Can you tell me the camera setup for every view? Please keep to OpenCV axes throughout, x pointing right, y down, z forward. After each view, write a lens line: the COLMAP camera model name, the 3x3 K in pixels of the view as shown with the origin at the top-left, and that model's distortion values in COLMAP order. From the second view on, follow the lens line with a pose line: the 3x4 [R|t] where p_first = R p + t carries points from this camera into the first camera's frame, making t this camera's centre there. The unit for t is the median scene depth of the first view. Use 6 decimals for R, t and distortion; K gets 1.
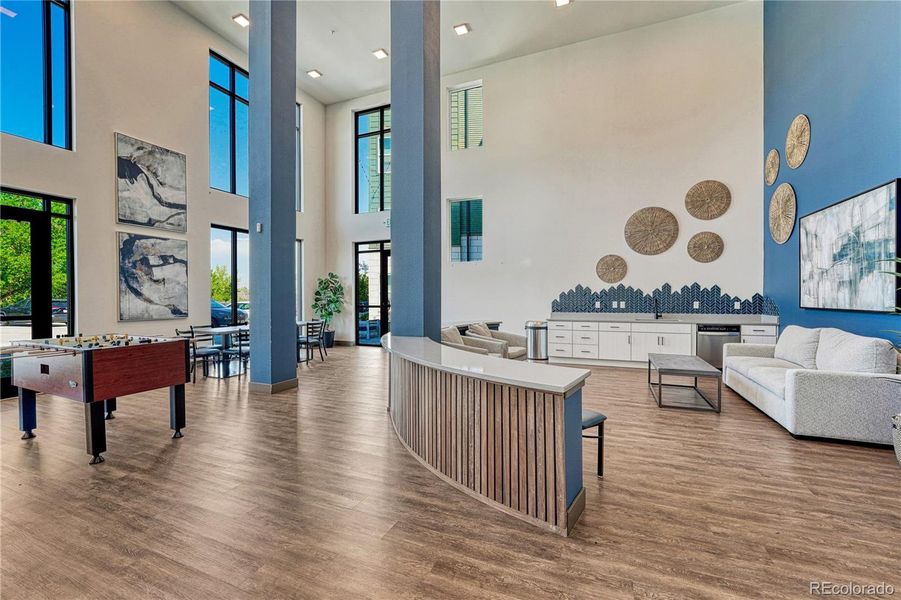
lens RADIAL K [[378.7, 0, 450.5], [0, 378.7, 300.0], [0, 0, 1]] dist [-0.001977, 0.000523]
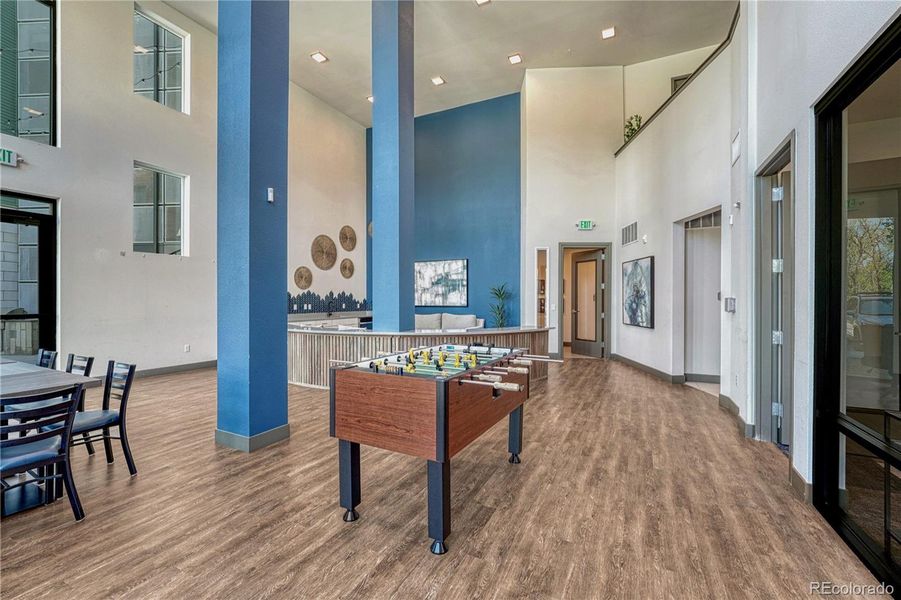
lens RADIAL K [[378.7, 0, 450.5], [0, 378.7, 300.0], [0, 0, 1]] dist [-0.001977, 0.000523]
pose [[0.065990, 0.002637, 0.997817, -0.864563], [0.010555, 0.999939, -0.003340, -0.001430], [-0.997764, 0.010752, 0.065958, 0.489770]]
